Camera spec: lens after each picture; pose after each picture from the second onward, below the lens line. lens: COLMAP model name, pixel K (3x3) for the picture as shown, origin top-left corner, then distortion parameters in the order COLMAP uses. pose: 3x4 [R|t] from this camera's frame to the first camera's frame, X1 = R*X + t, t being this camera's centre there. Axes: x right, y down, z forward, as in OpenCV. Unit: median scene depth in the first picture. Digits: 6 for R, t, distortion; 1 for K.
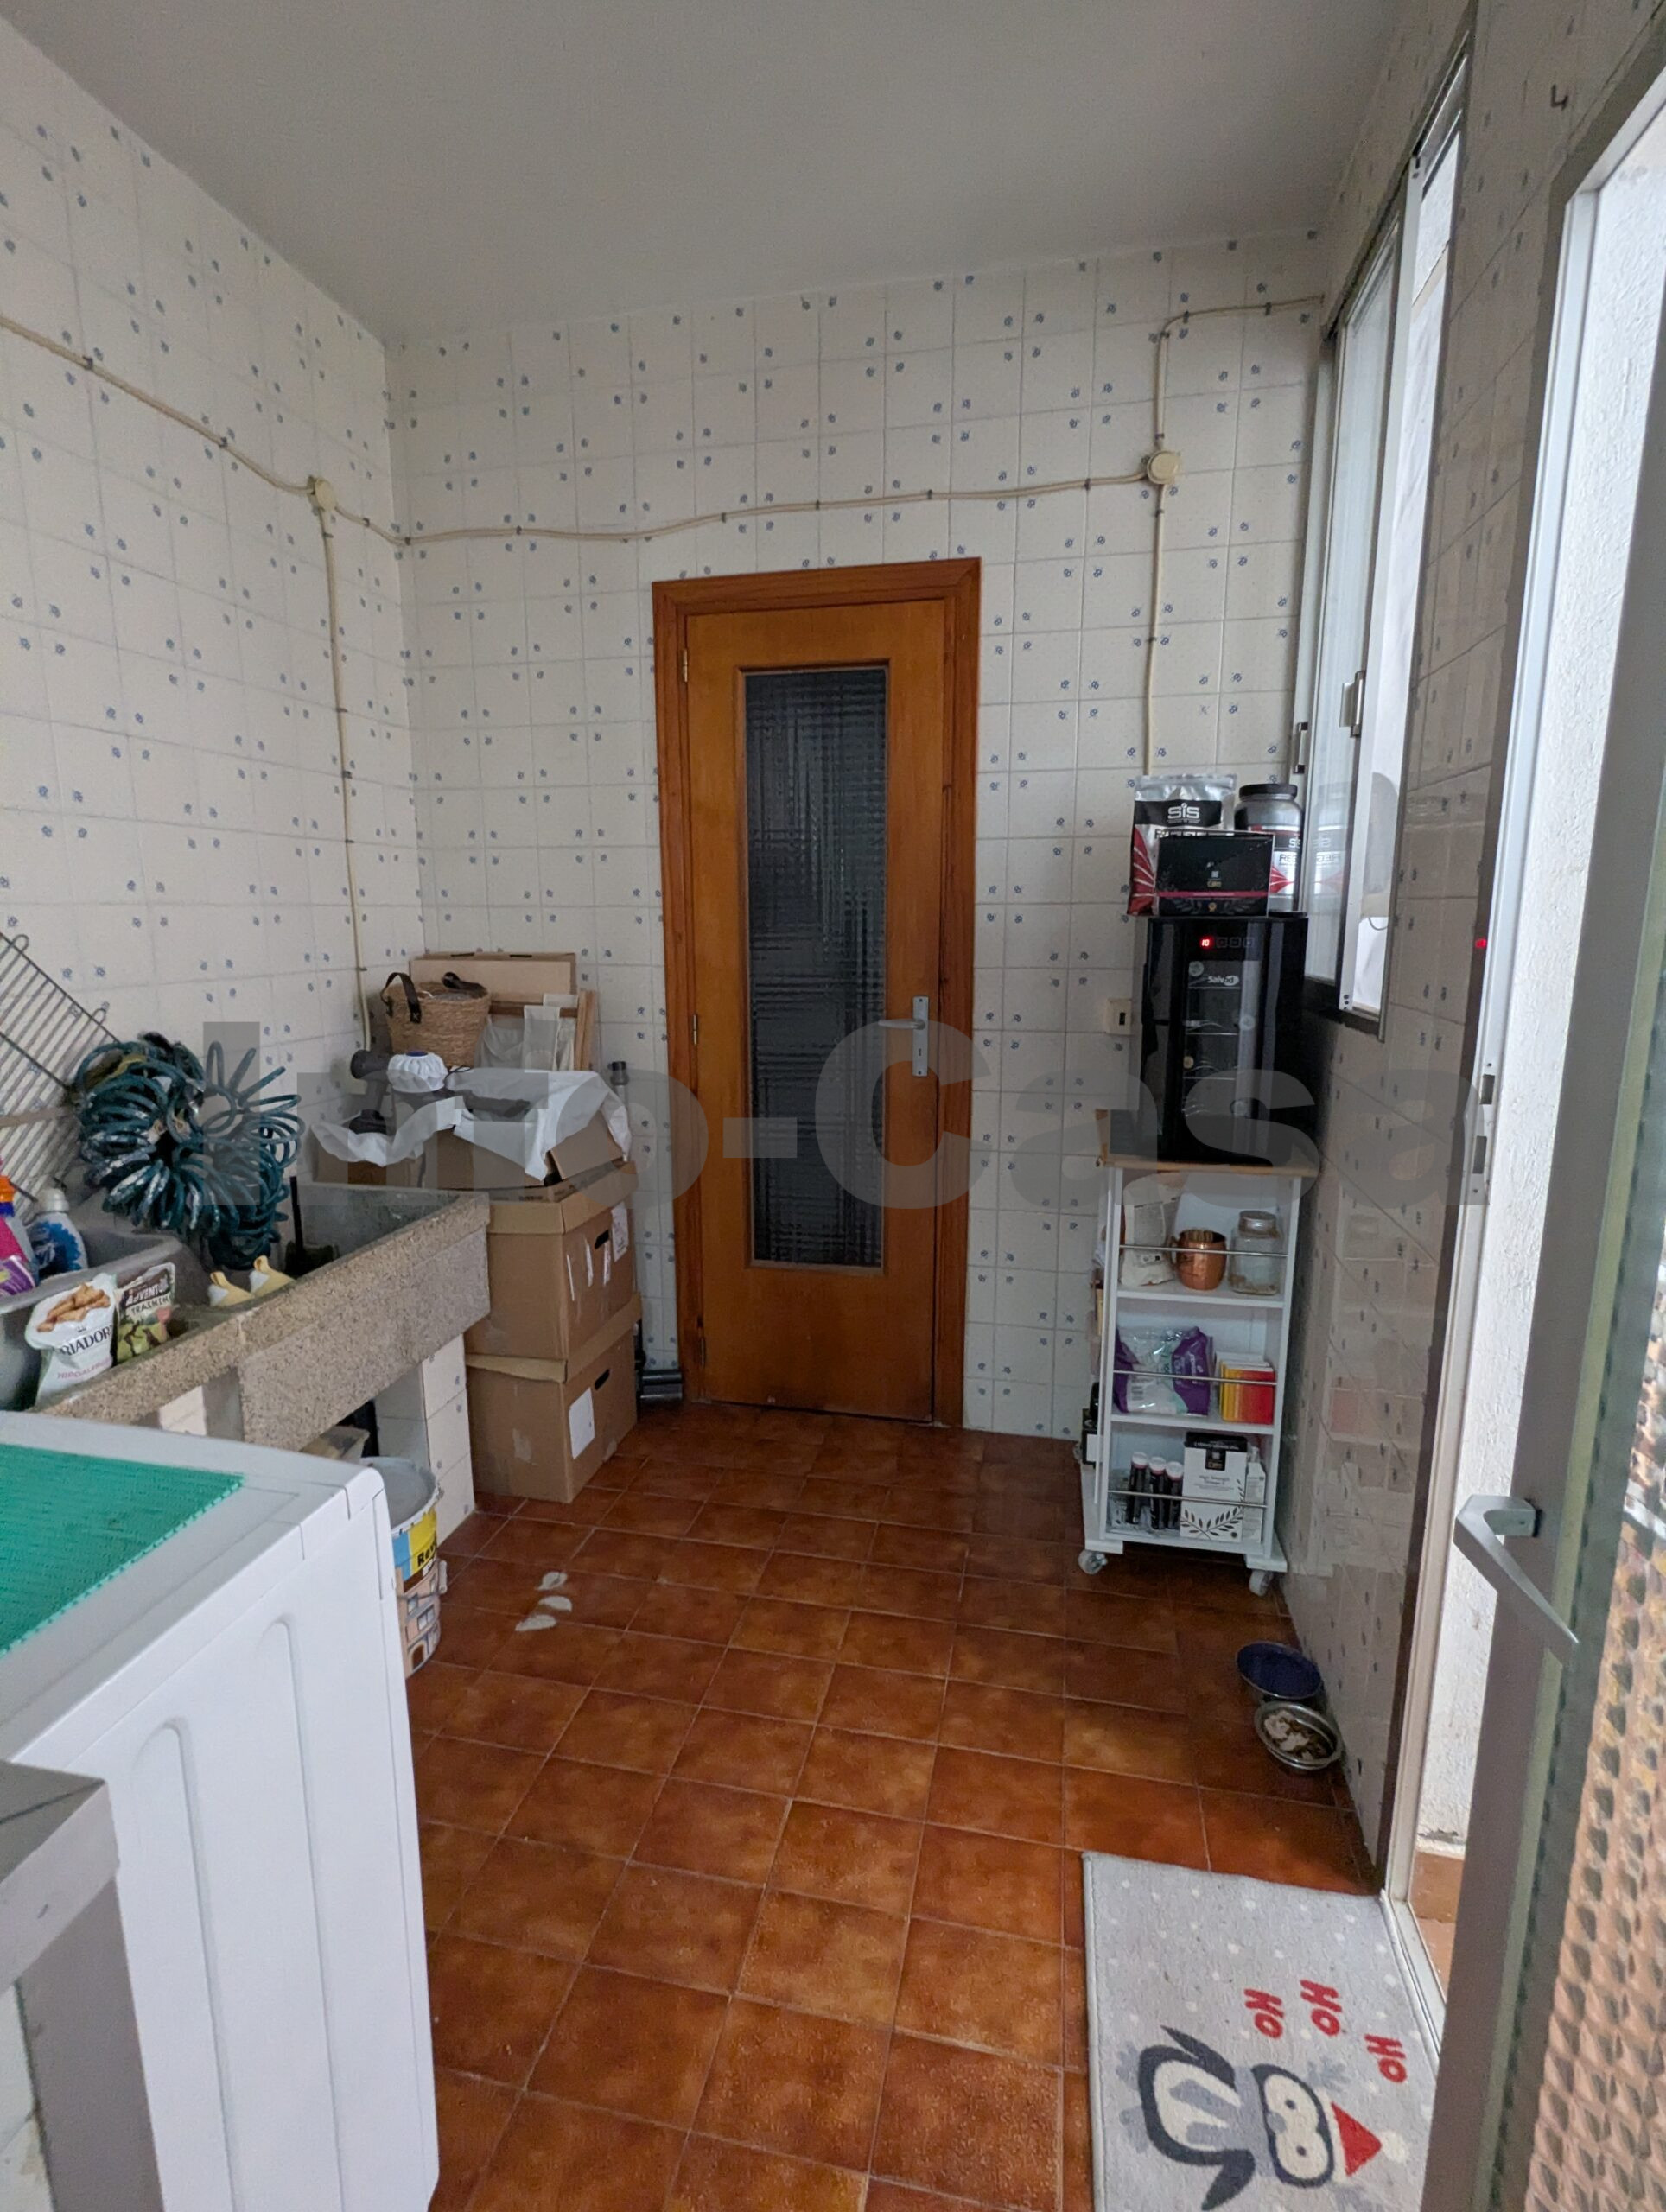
lens RADIAL K [[1052.3, 0, 839.8], [0, 1052.3, 1104.0], [0, 0, 1]] dist [-0.004149, 0.001982]
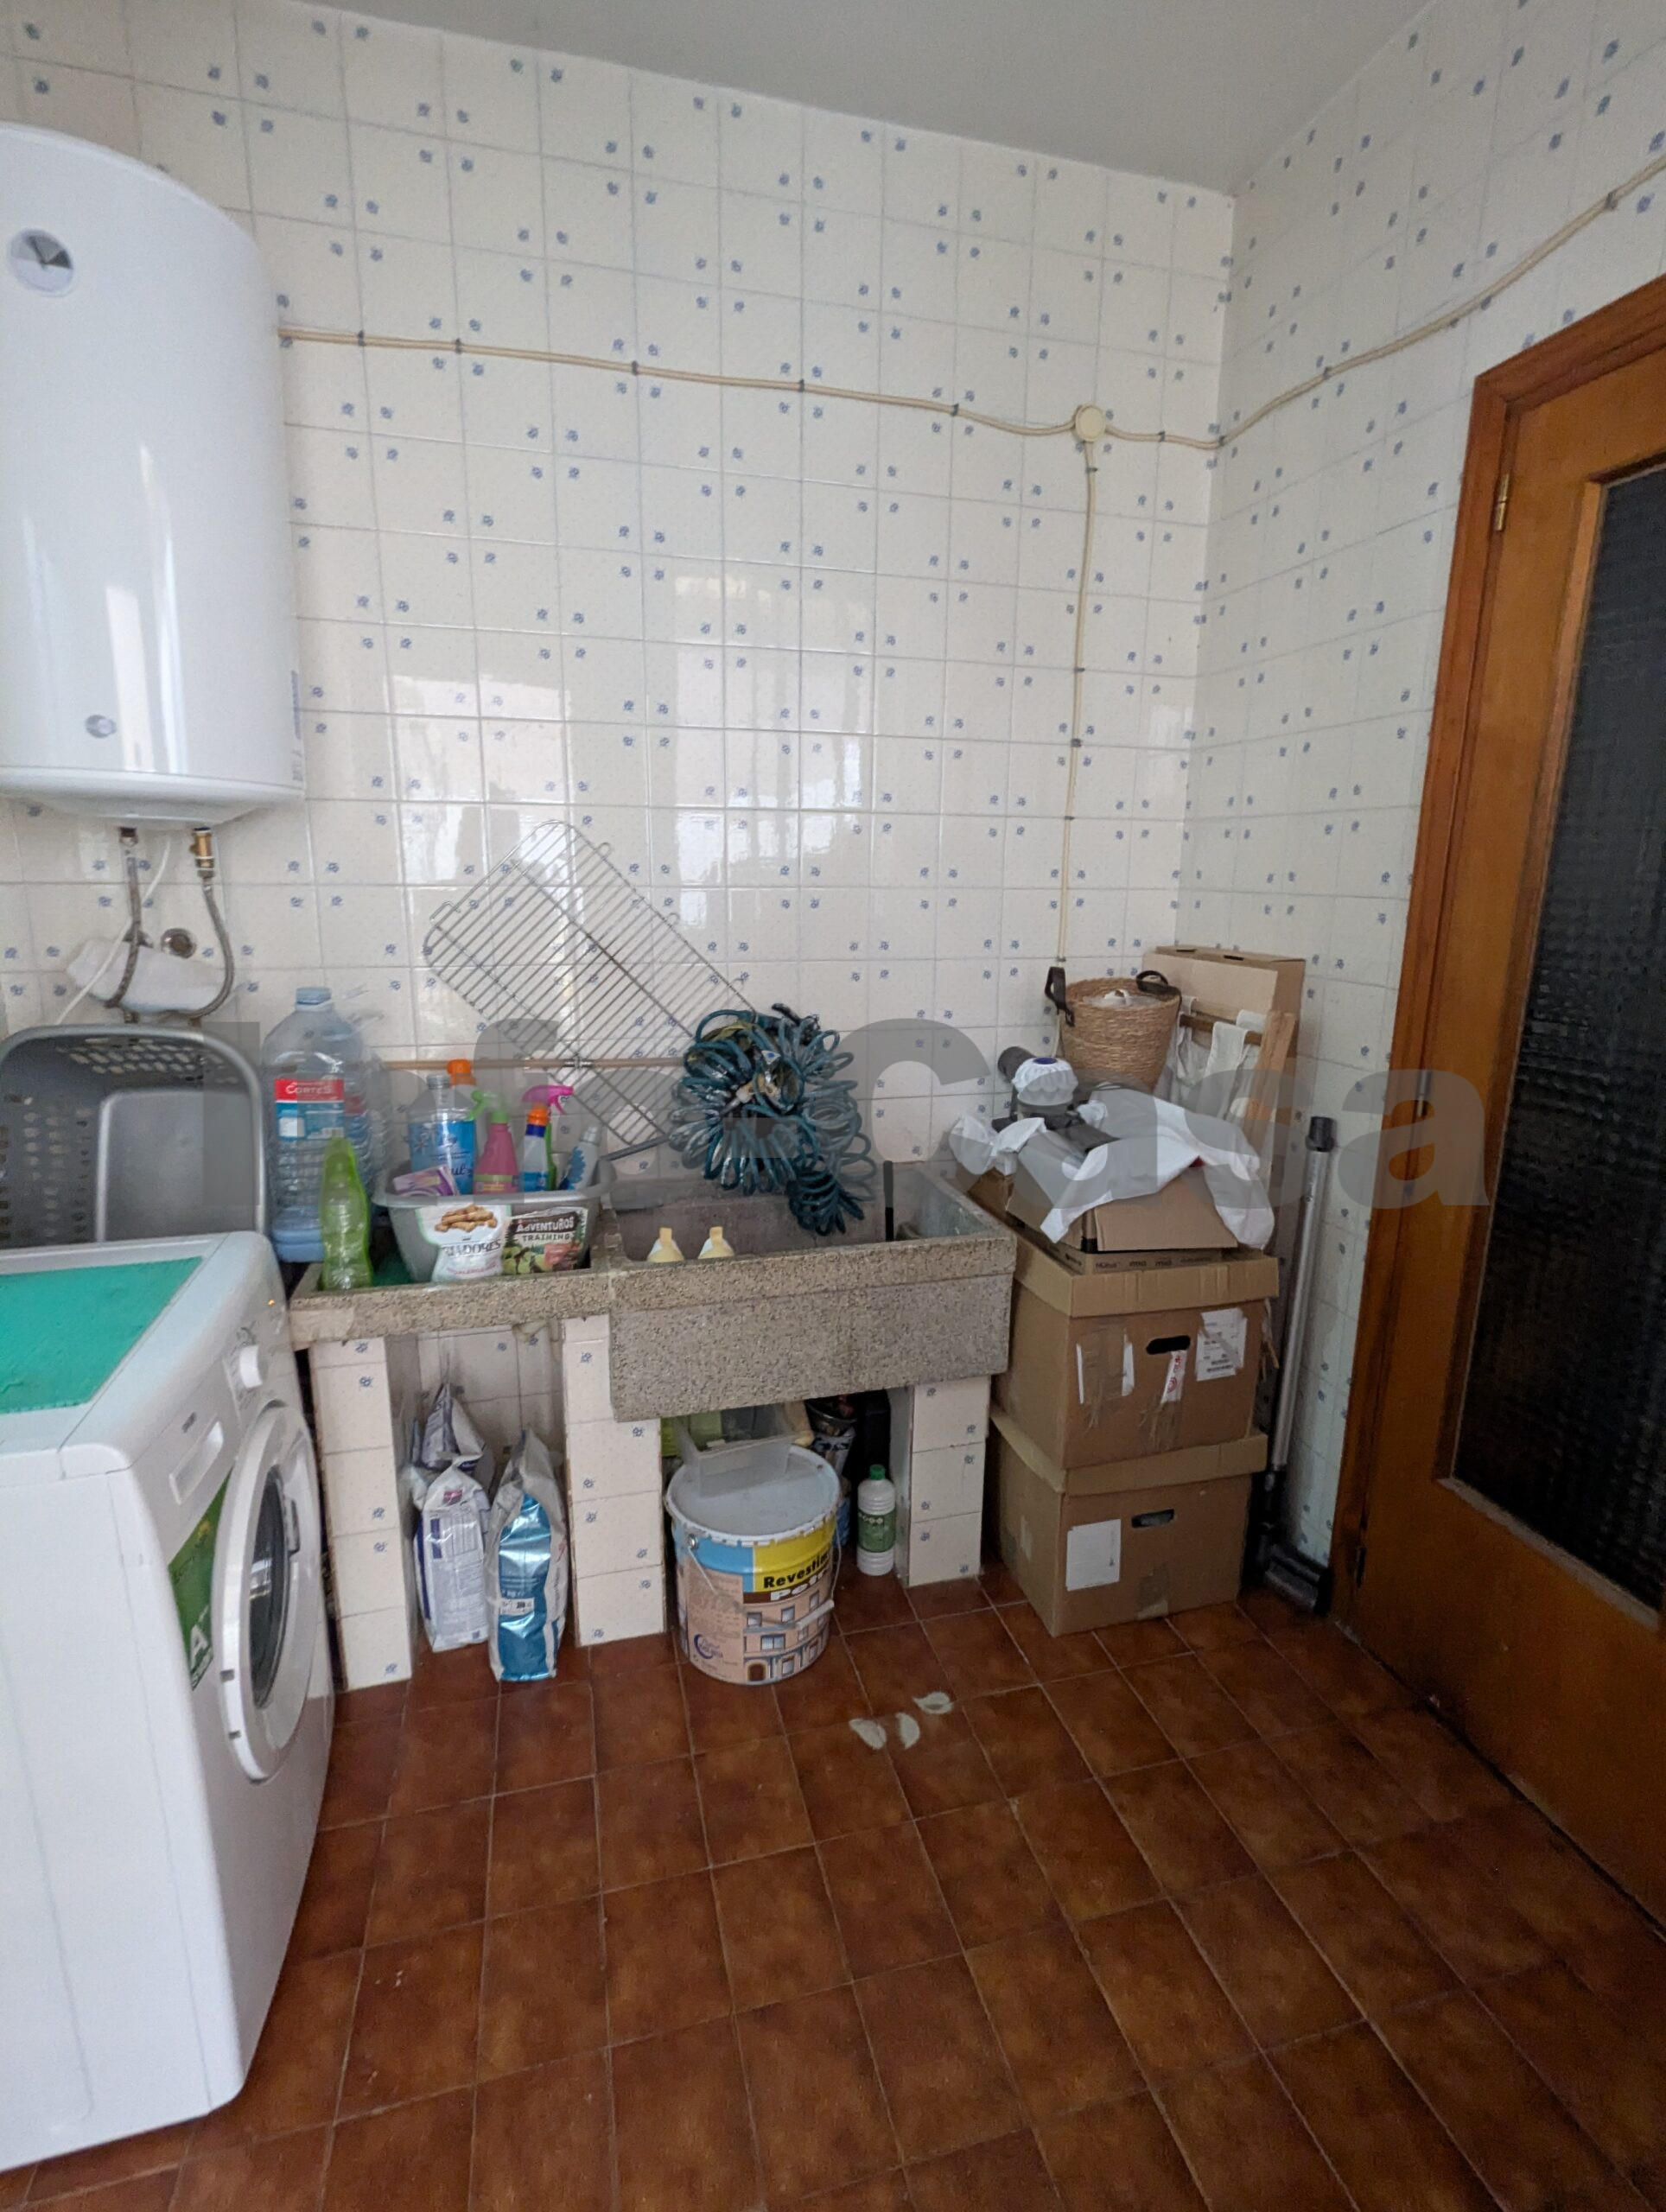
lens RADIAL K [[1052.3, 0, 837.0], [0, 1052.3, 1104.7], [0, 0, 1]] dist [-0.004149, 0.001982]
pose [[0.454008, 0.198378, -0.868633, 0.283587], [-0.171013, 0.976175, 0.133555, -0.097664], [0.874432, 0.087913, 0.477116, 0.424834]]
